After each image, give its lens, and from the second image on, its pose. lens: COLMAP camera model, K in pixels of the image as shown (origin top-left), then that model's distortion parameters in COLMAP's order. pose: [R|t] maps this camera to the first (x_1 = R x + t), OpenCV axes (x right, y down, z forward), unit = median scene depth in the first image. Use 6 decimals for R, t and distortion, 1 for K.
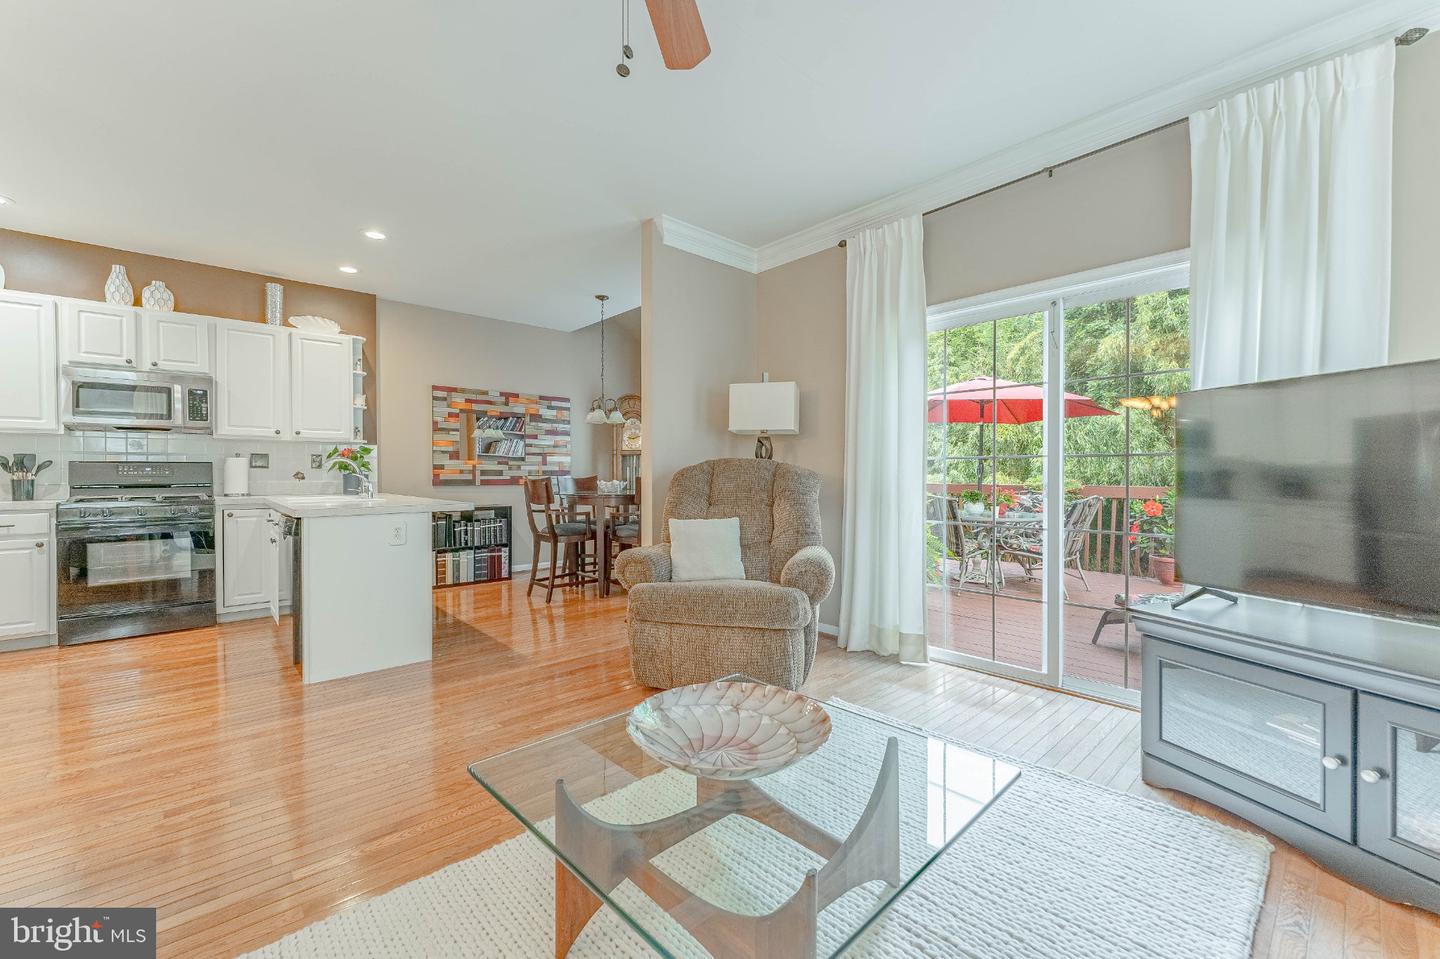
lens RADIAL K [[668.0, 0, 809.6], [0, 668.0, 477.5], [0, 0, 1]] dist [0.000124, -0.000118]
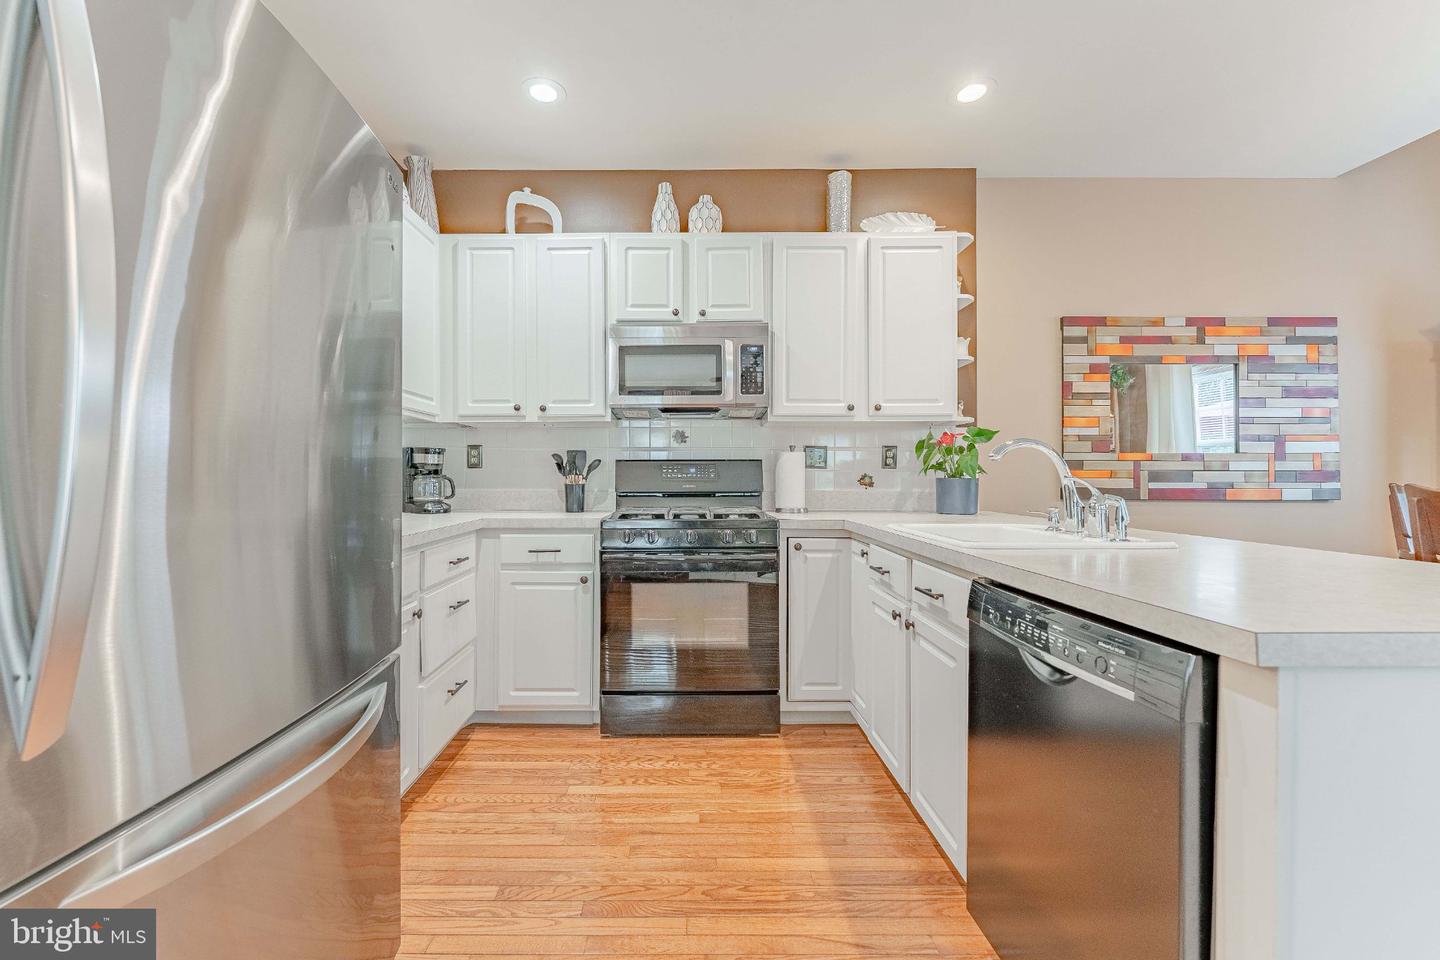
lens RADIAL K [[576.9, 0, 699.6], [0, 576.9, 477.0], [0, 0, 1]] dist [0.000810, -0.000221]
pose [[0.756324, -0.001098, -0.654197, -0.584429], [-0.005864, 0.999947, -0.008459, -0.000582], [0.654171, 0.010234, 0.756277, 0.543627]]
